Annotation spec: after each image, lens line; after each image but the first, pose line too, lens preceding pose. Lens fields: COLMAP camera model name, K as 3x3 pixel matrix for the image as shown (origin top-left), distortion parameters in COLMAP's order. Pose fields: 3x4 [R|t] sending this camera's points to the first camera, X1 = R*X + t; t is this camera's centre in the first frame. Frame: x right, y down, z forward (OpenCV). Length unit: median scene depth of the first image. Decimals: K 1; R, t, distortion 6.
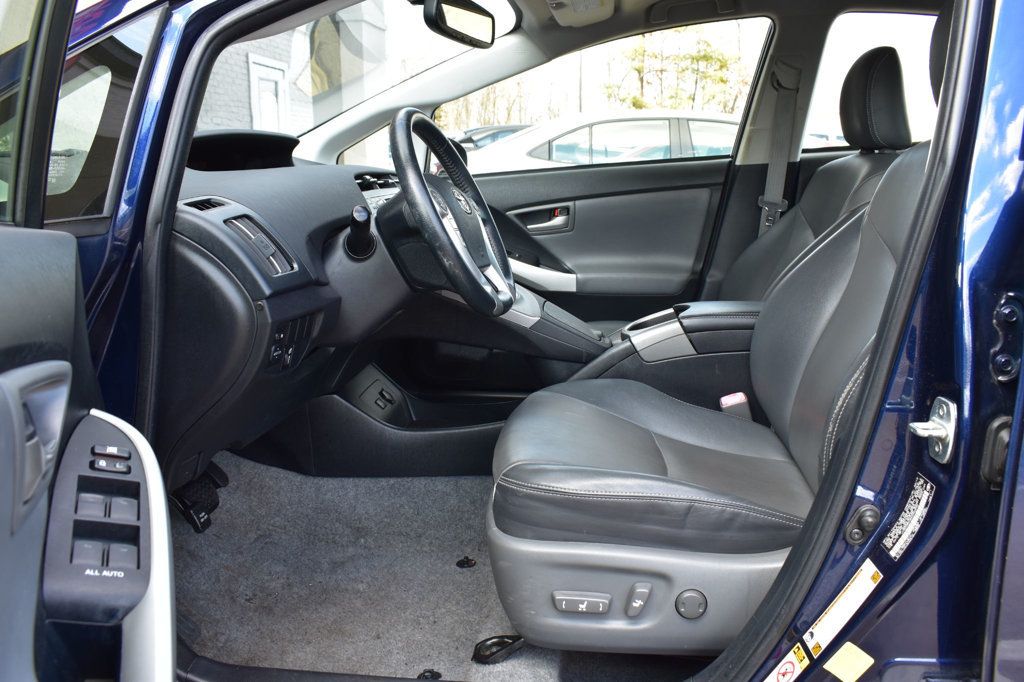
lens RADIAL K [[875.0, 0, 512.0], [0, 875.0, 341.0], [0, 0, 1]] dist [-0.122342, -0.002987]
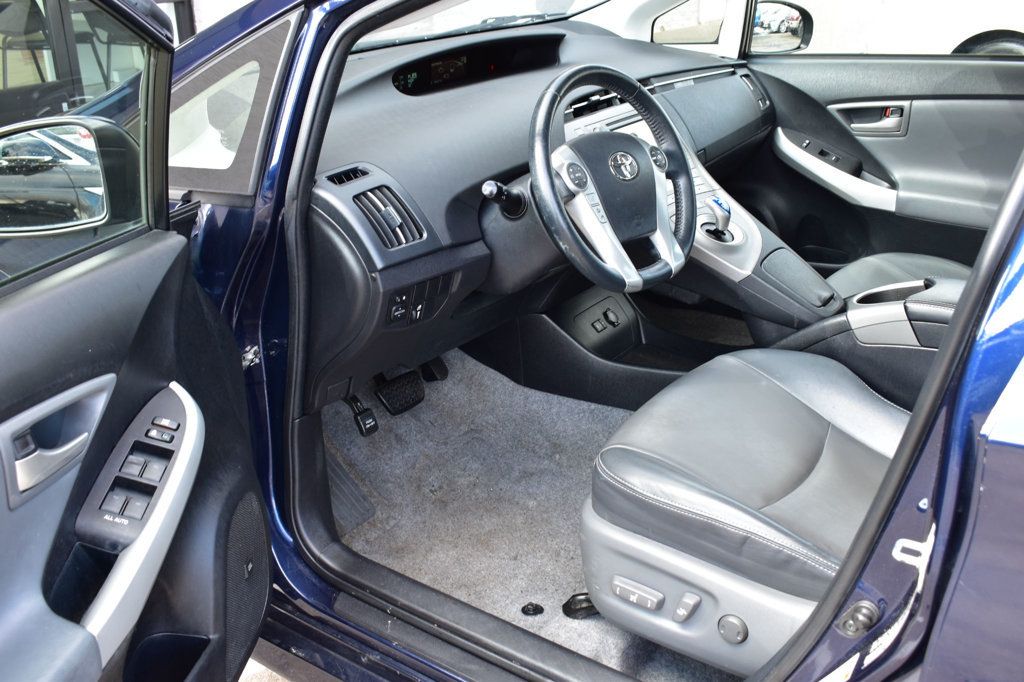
lens RADIAL K [[1070.3, 0, 512.0], [0, 1070.3, 341.0], [0, 0, 1]] dist [-0.102103, 0.000167]
pose [[0.862009, 0.194830, -0.467954, 0.452783], [-0.088193, 0.966748, 0.240042, -0.261856], [0.499161, -0.165648, 0.850529, -0.101260]]
